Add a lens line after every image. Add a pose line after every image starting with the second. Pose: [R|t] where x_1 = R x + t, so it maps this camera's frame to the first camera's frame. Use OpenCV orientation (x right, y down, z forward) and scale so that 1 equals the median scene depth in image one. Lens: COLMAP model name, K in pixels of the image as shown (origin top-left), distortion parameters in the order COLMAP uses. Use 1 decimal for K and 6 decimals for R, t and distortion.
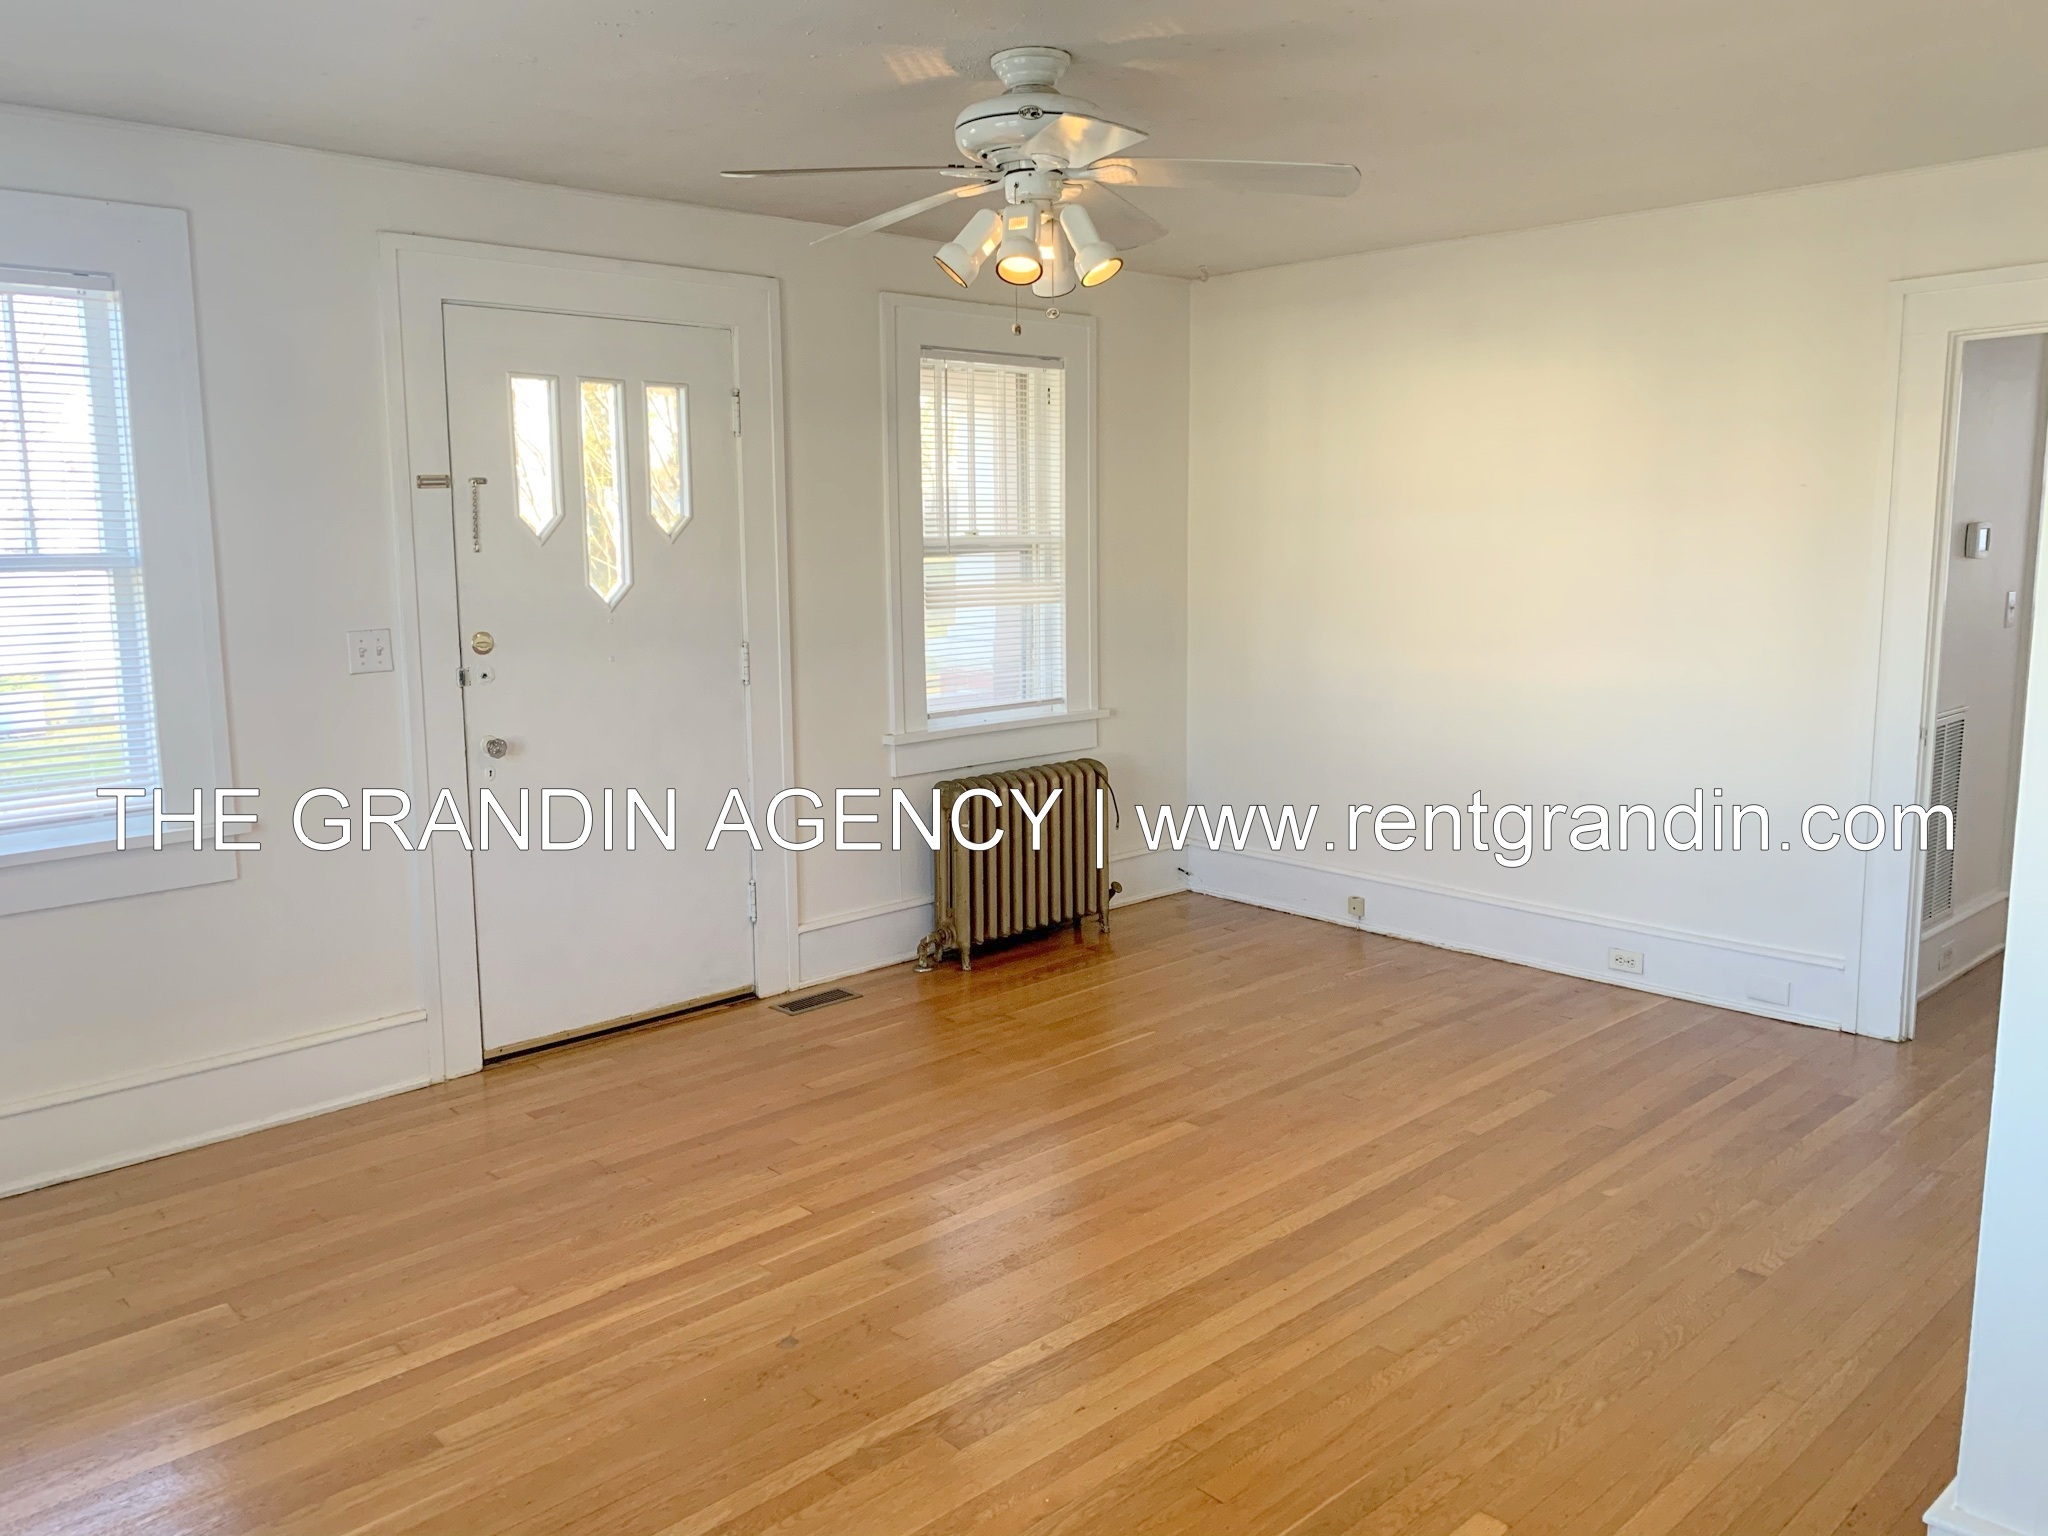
lens RADIAL K [[1557.8, 0, 1024.0], [0, 1557.8, 768.0], [0, 0, 1]] dist [-0.000579, -0.001655]
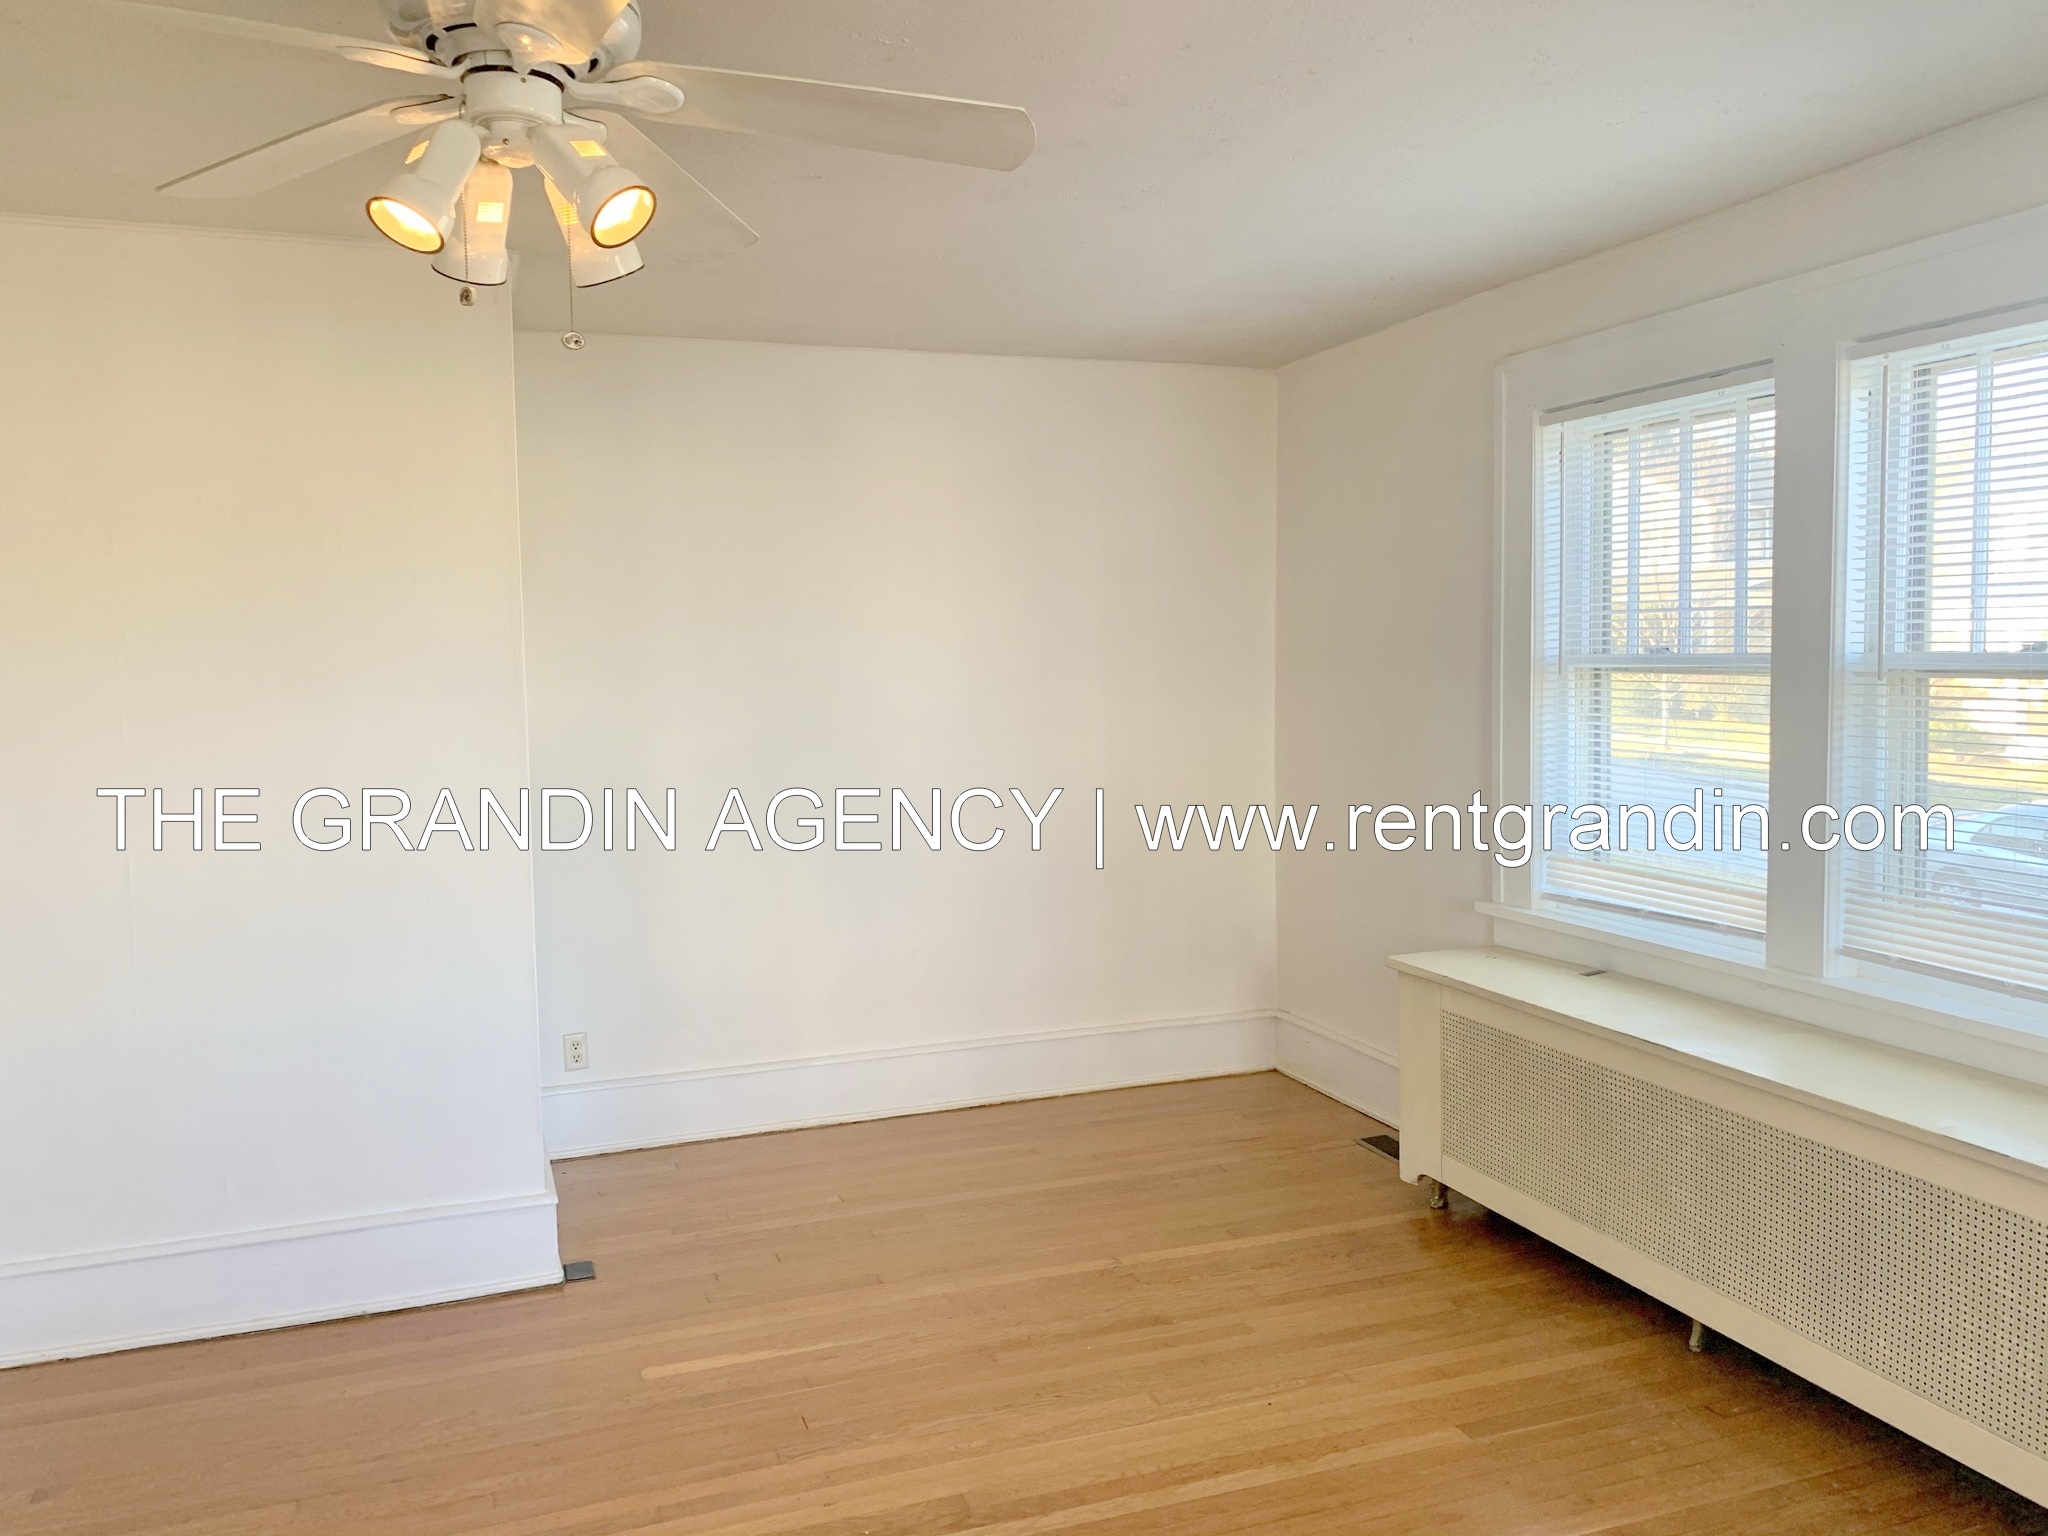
lens RADIAL K [[1564.4, 0, 1018.5], [0, 1564.4, 730.6], [0, 0, 1]] dist [0.011631, 0.000184]
pose [[-0.918596, 0.005753, 0.395156, -0.307745], [0.089474, 0.976958, 0.193772, -0.172385], [-0.384936, 0.213354, -0.897945, 1.115613]]
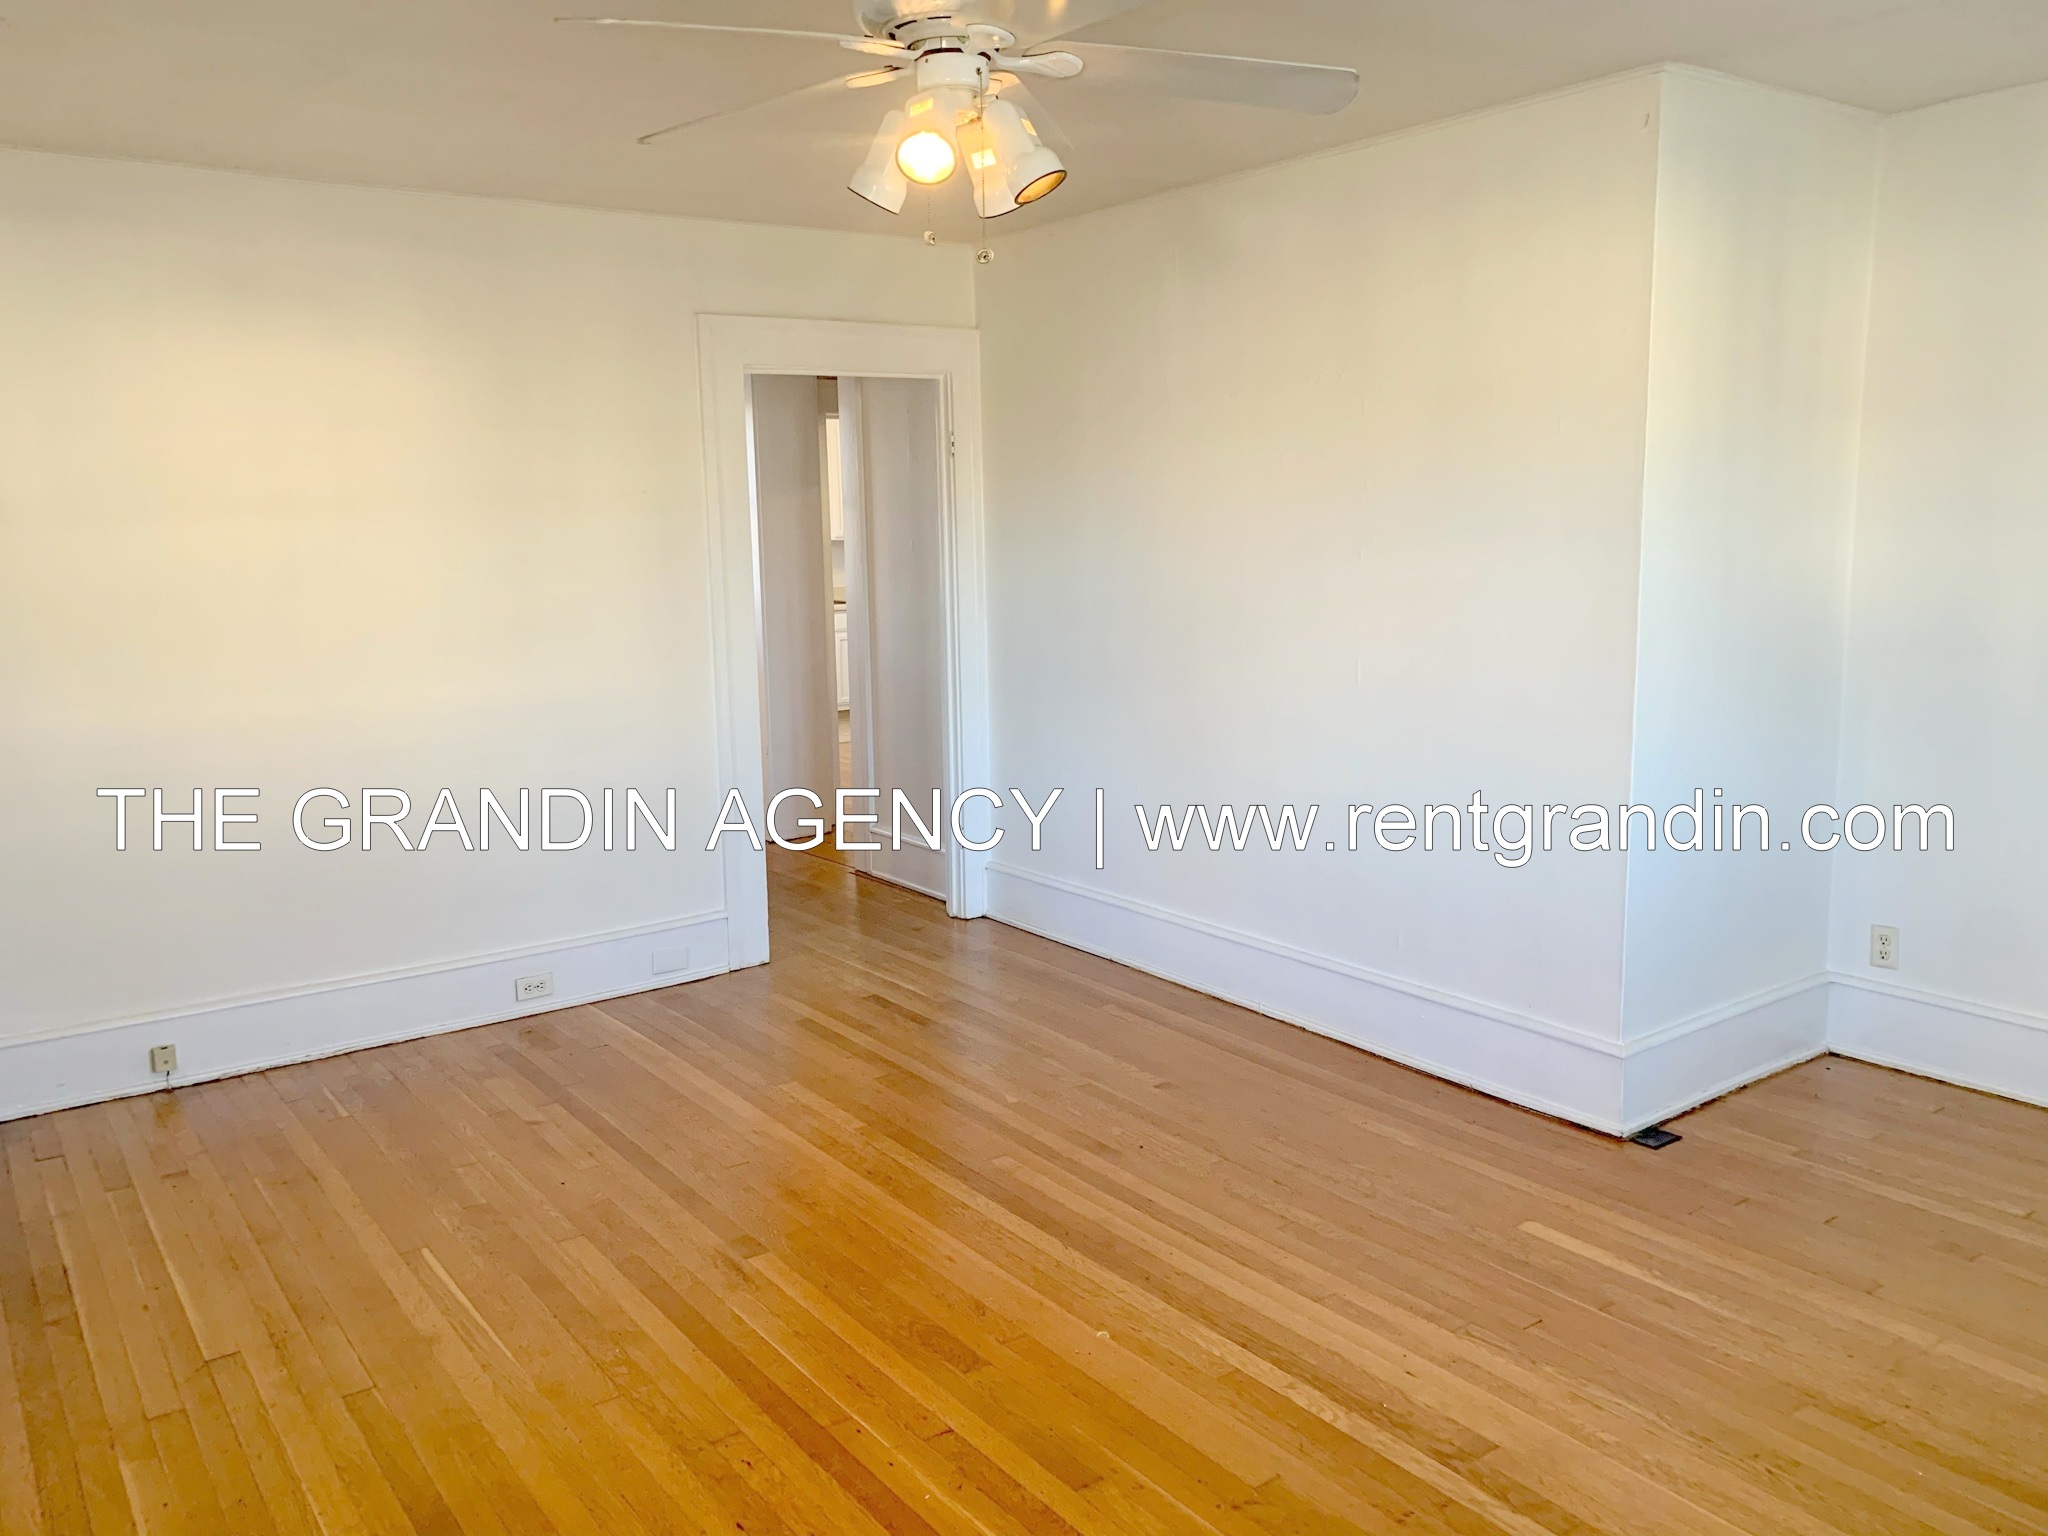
lens RADIAL K [[1564.4, 0, 1018.5], [0, 1564.4, 730.6], [0, 0, 1]] dist [0.011631, 0.000184]
pose [[0.122536, -0.128393, 0.984124, -0.594178], [0.174859, 0.978878, 0.105937, -0.093751], [-0.976939, 0.159102, 0.142399, 0.654002]]
